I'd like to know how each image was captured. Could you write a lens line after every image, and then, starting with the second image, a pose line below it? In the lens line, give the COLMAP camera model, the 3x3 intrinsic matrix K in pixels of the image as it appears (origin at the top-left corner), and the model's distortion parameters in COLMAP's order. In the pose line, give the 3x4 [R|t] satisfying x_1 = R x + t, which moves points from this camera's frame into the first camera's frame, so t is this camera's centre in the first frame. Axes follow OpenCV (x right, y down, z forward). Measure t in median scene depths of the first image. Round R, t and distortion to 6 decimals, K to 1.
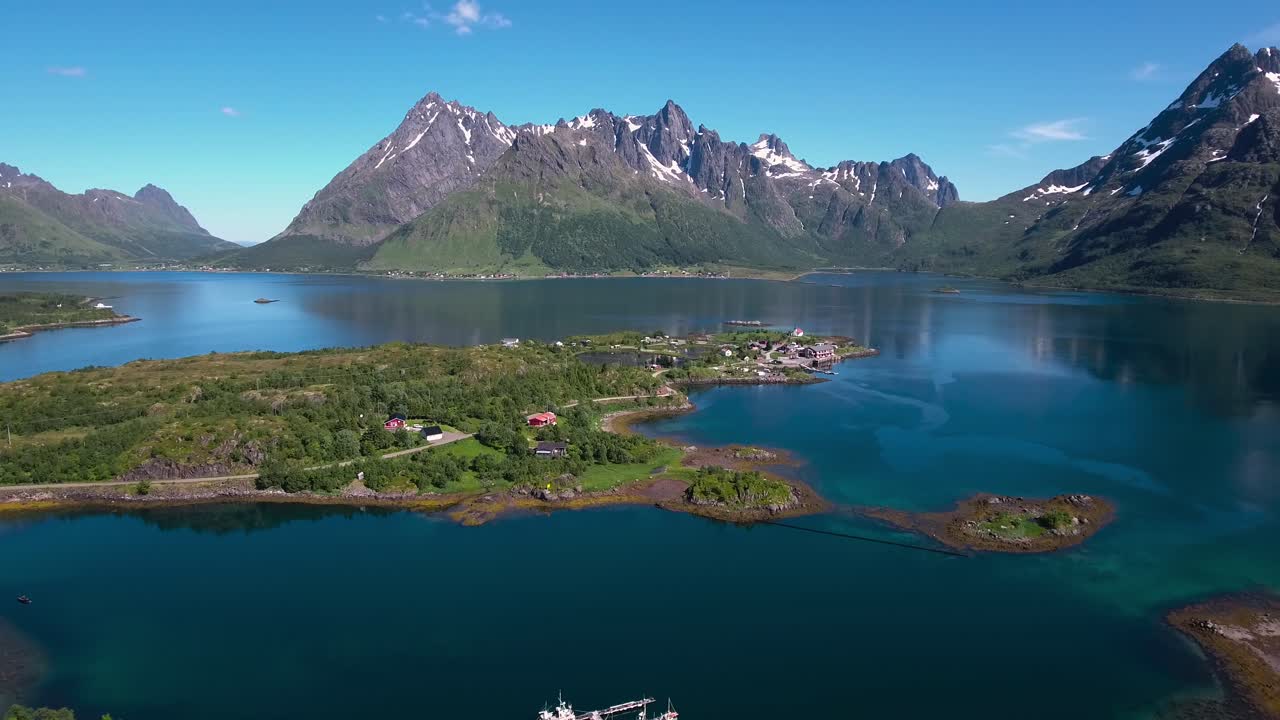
lens RADIAL K [[779.5, 0, 633.2], [0, 779.5, 361.2], [0, 0, 1]] dist [-0.019882, 0.000095]
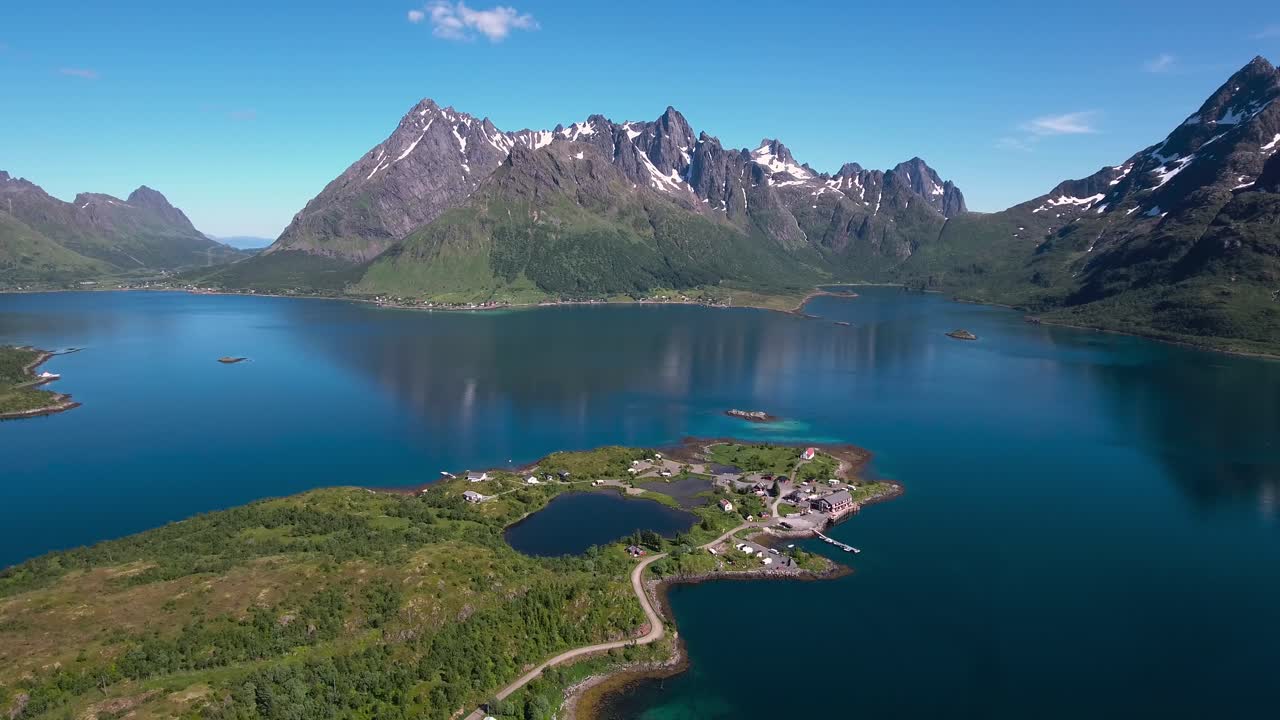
lens RADIAL K [[779.5, 0, 633.2], [0, 779.5, 361.2], [0, 0, 1]] dist [-0.019882, 0.000095]
pose [[0.999998, 0.000746, -0.001599, 0.003697], [-0.000732, 0.999964, 0.008494, -0.033210], [0.001605, -0.008493, 0.999963, 0.028608]]
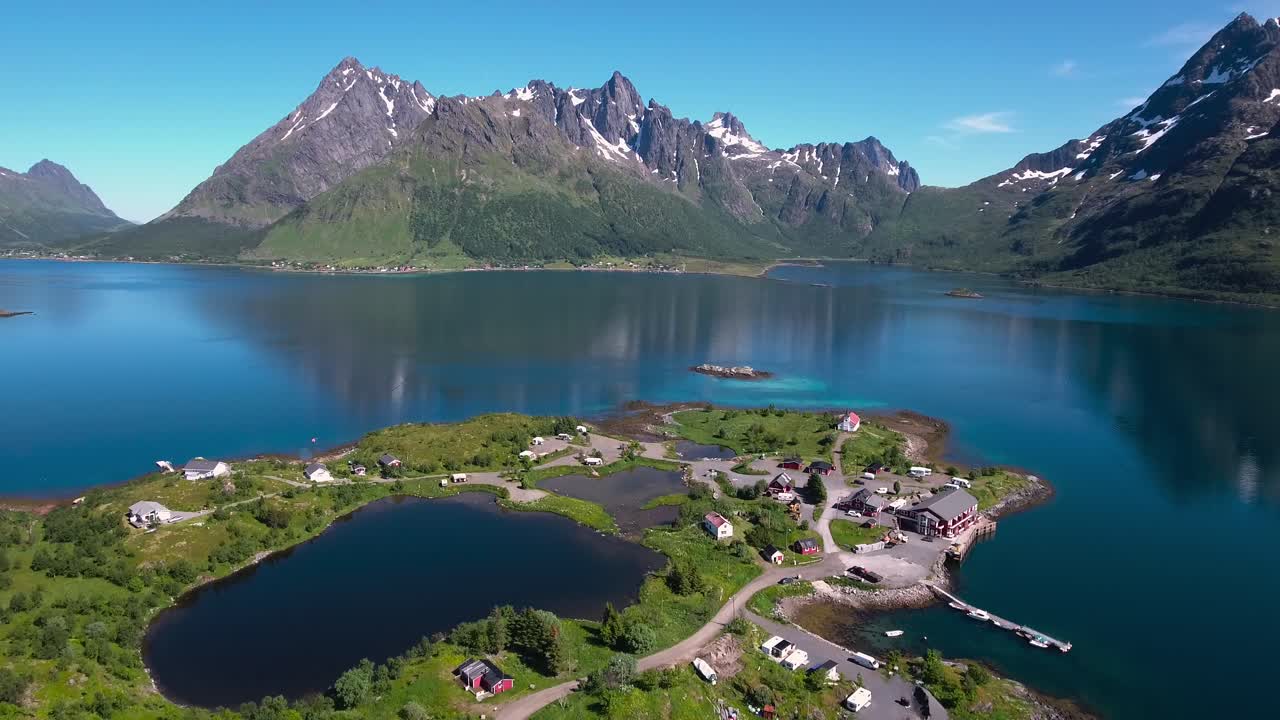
lens RADIAL K [[779.5, 0, 633.2], [0, 779.5, 361.2], [0, 0, 1]] dist [-0.019882, 0.000095]
pose [[0.997968, -0.002656, 0.063659, 0.010056], [0.001482, 0.999828, 0.018474, -0.018863], [-0.063697, -0.018342, 0.997801, 0.117513]]
